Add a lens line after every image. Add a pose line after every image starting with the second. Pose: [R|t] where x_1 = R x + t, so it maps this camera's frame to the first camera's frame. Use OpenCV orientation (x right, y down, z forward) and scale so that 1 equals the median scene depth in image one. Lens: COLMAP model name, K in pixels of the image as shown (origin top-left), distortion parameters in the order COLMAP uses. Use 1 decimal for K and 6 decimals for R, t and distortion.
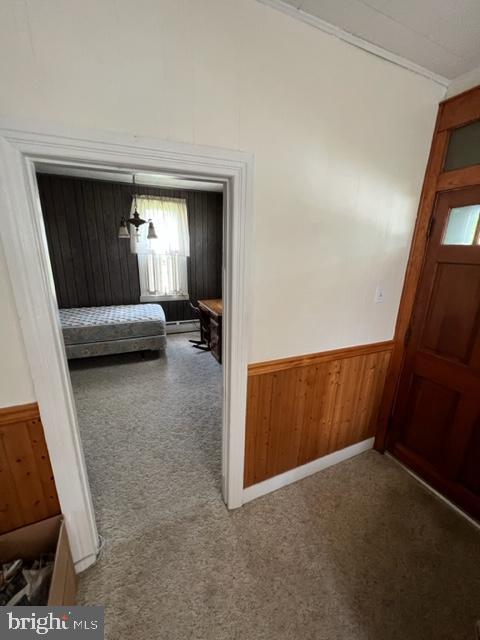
lens RADIAL K [[256.8, 0, 238.1], [0, 256.8, 321.6], [0, 0, 1]] dist [-0.003668, 0.000776]
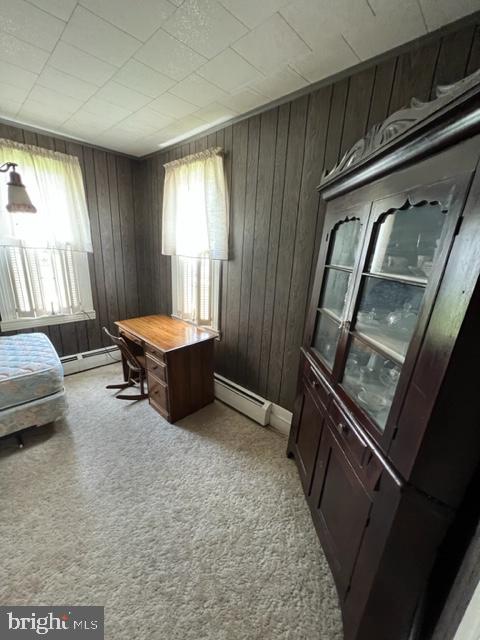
lens RADIAL K [[256.8, 0, 238.9], [0, 256.8, 322.7], [0, 0, 1]] dist [-0.003668, 0.000776]
pose [[0.926027, -0.082509, 0.368329, -0.113172], [0.075351, 0.996584, 0.033799, -0.082819], [-0.369859, -0.003545, 0.929081, 0.307474]]
